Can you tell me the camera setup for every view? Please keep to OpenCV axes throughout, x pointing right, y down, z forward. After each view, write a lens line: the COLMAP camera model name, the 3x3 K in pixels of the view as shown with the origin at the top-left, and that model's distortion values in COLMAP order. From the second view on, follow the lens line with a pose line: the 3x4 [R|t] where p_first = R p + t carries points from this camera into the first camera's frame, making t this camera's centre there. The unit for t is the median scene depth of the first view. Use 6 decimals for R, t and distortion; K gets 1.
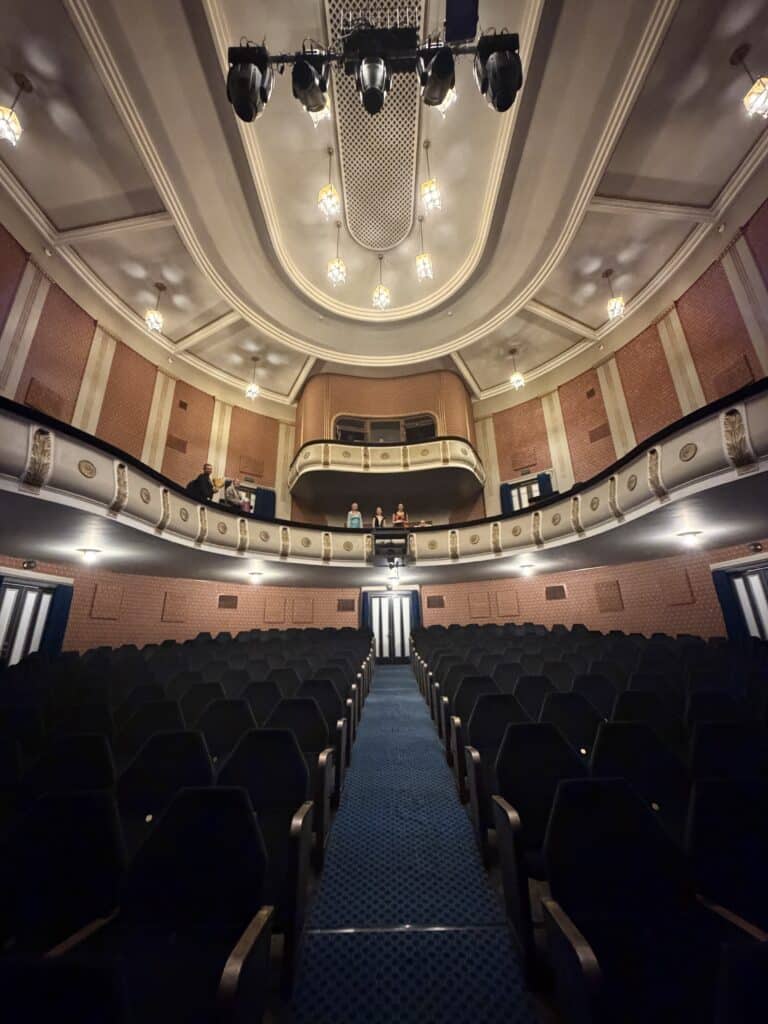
lens RADIAL K [[406.7, 0, 380.6], [0, 406.7, 509.0], [0, 0, 1]] dist [-0.000539, 0.000415]
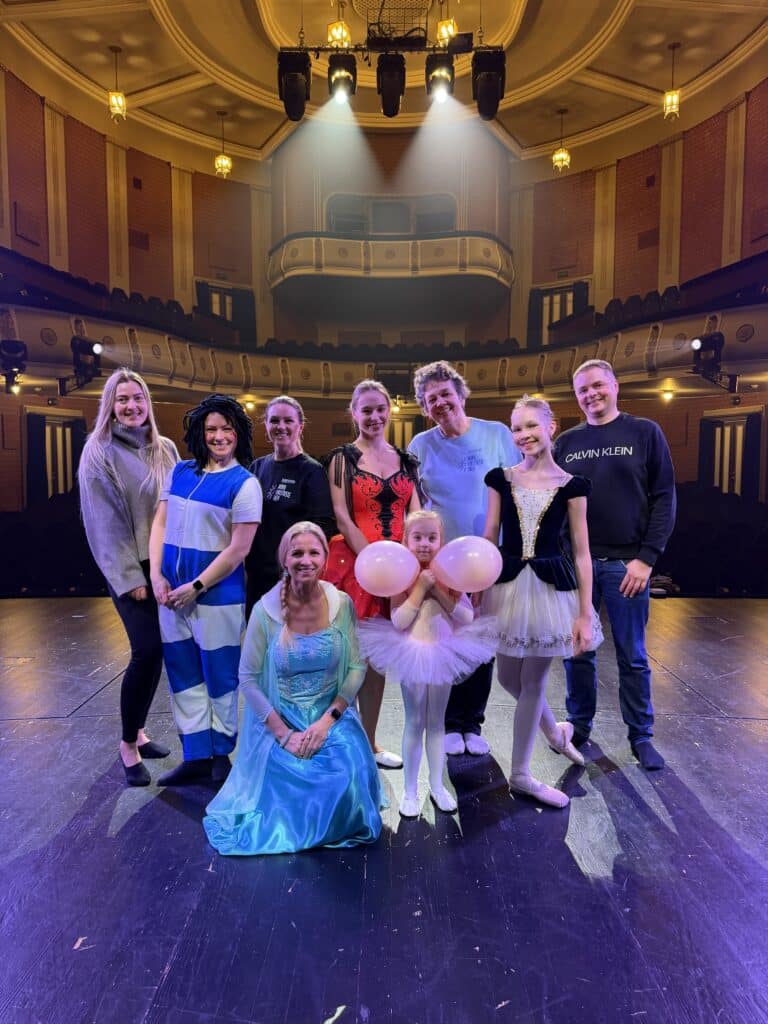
lens RADIAL K [[714.7, 0, 384.0], [0, 714.7, 512.0], [0, 0, 1]] dist [-0.003006, -0.002288]
pose [[0.999589, 0.018691, 0.021743, -0.023039], [-0.025750, 0.918731, 0.394043, -0.226483], [-0.012611, -0.394441, 0.918835, -0.532680]]
